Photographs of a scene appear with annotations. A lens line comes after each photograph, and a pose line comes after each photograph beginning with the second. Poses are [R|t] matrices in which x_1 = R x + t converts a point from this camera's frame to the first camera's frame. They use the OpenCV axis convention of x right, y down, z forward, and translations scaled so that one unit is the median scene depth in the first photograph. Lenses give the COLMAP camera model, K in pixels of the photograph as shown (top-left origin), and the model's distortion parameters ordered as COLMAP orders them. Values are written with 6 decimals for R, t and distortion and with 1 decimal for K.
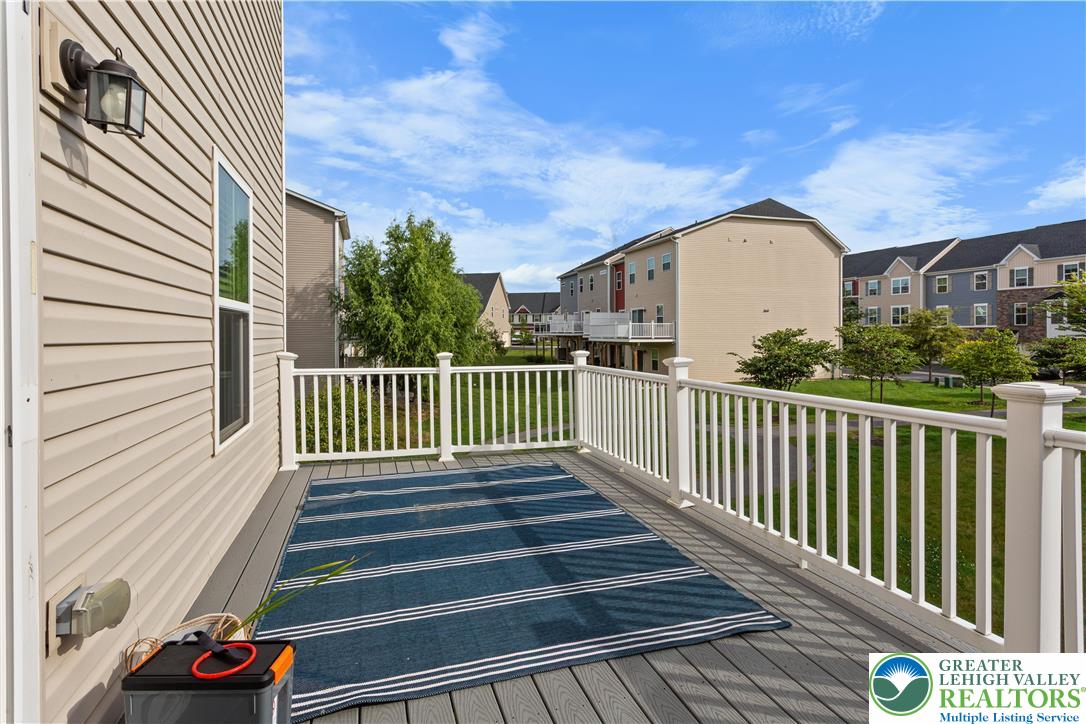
lens RADIAL K [[548.2, 0, 541.4], [0, 548.2, 342.6], [0, 0, 1]] dist [0.001896, 0.000182]
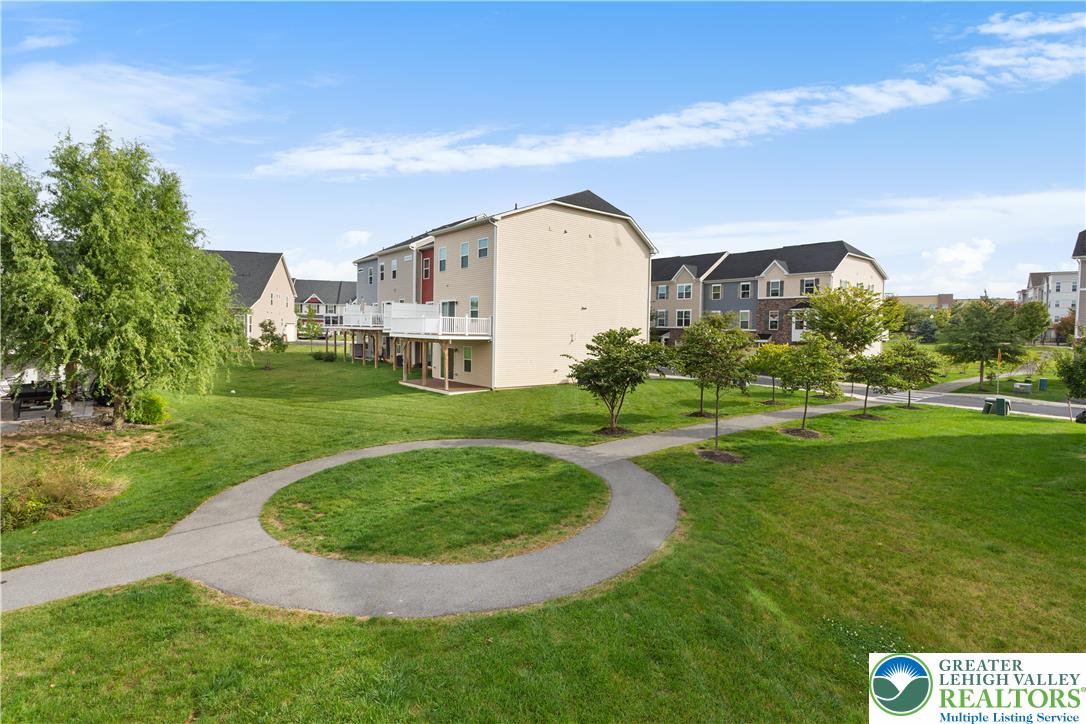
lens RADIAL K [[548.2, 0, 541.4], [0, 548.2, 342.6], [0, 0, 1]] dist [0.001896, 0.000182]
pose [[0.938032, 0.015285, 0.346211, 0.014775], [-0.017983, 0.999828, 0.004581, -0.001917], [-0.346081, -0.010523, 0.938145, 0.136971]]
